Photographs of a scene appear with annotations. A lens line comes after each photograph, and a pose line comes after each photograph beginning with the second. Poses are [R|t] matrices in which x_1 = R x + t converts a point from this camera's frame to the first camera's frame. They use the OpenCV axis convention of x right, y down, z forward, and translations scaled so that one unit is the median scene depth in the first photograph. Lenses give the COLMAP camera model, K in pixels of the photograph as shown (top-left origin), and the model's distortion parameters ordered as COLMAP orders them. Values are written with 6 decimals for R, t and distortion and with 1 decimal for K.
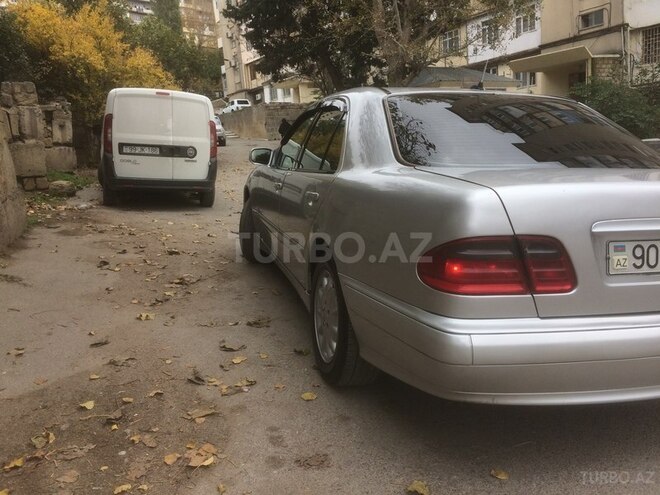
lens RADIAL K [[564.2, 0, 334.9], [0, 564.2, 236.7], [0, 0, 1]] dist [0.080231, -0.113282]
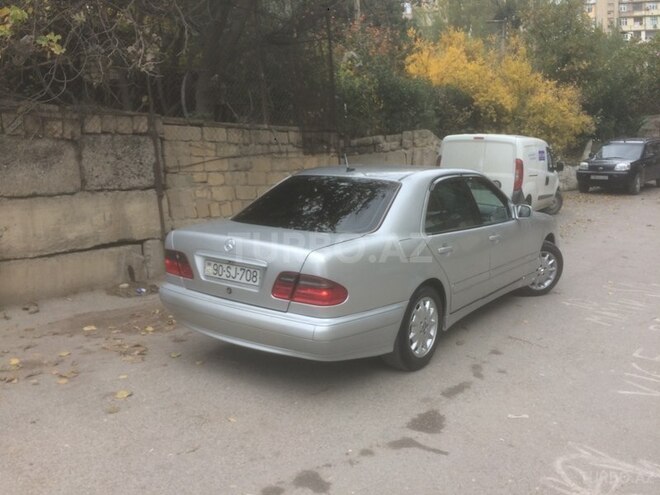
lens RADIAL K [[564.2, 0, 331.7], [0, 564.2, 237.1], [0, 0, 1]] dist [0.080231, -0.113282]
pose [[0.609446, 0.106538, -0.785637, 0.500351], [-0.125041, 0.991445, 0.037448, -0.044722], [0.782905, 0.075414, 0.617554, 0.004576]]
